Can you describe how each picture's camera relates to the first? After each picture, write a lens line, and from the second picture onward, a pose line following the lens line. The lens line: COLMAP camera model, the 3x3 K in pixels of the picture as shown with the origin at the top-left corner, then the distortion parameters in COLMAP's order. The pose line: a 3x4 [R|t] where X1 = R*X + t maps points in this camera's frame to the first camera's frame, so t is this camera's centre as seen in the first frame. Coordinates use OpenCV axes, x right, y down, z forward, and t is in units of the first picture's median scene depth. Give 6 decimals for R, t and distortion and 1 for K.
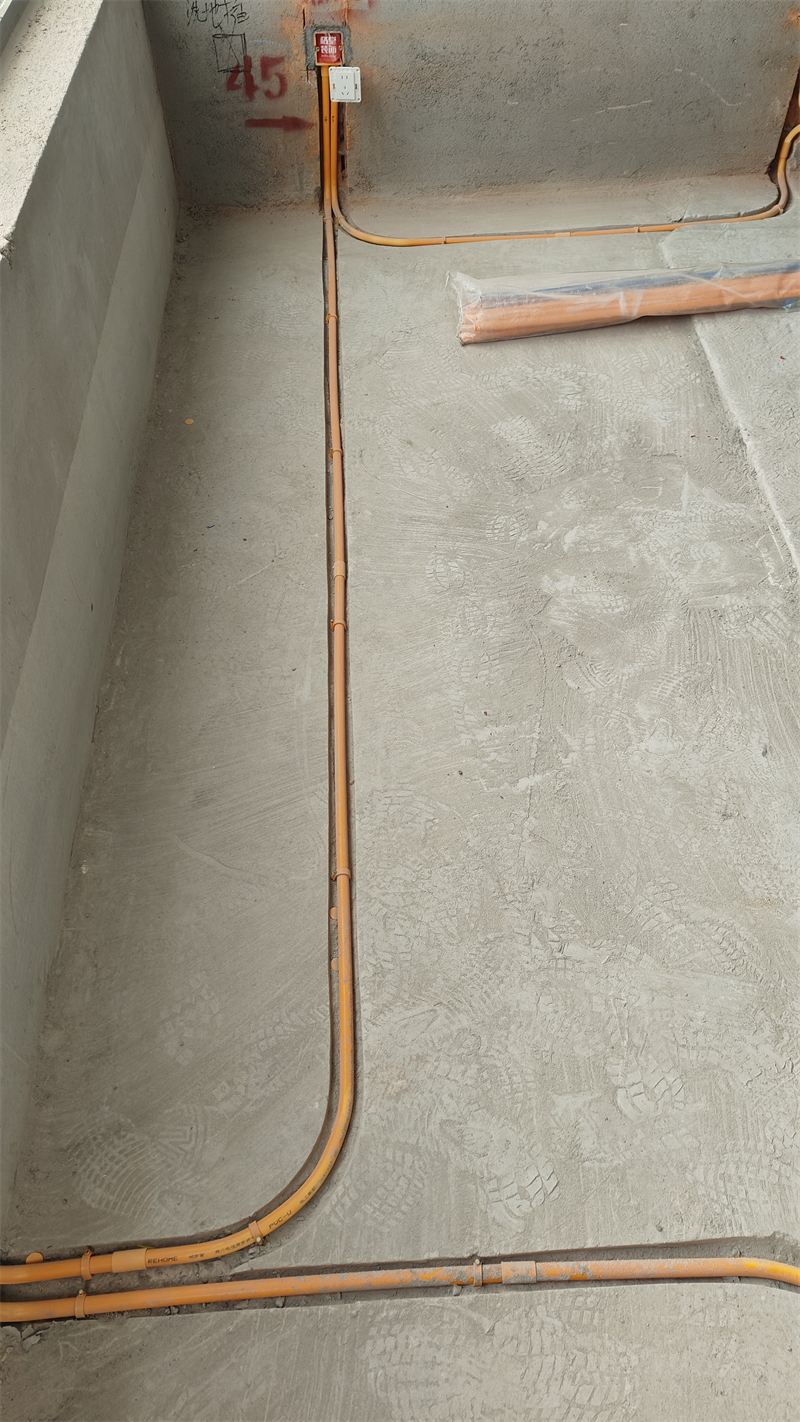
lens RADIAL K [[975.7, 0, 401.8], [0, 975.7, 707.1], [0, 0, 1]] dist [0.003613, 0.003638]
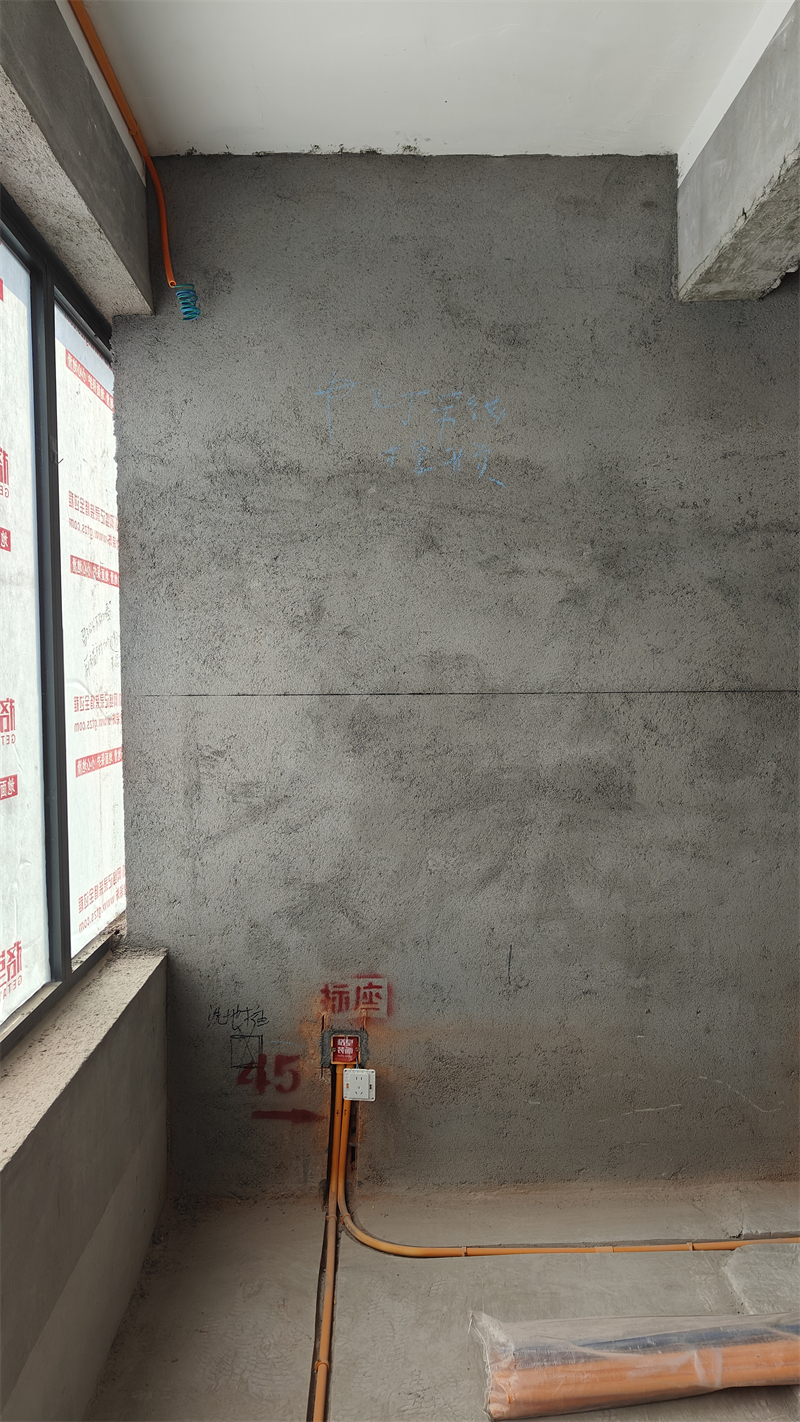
lens RADIAL K [[975.7, 0, 402.0], [0, 975.7, 712.8], [0, 0, 1]] dist [0.003613, 0.003638]
pose [[0.999452, 0.019217, -0.026967, 0.002796], [-0.032997, 0.646397, -0.762287, -0.138010], [0.002782, 0.762759, 0.646677, 0.096877]]
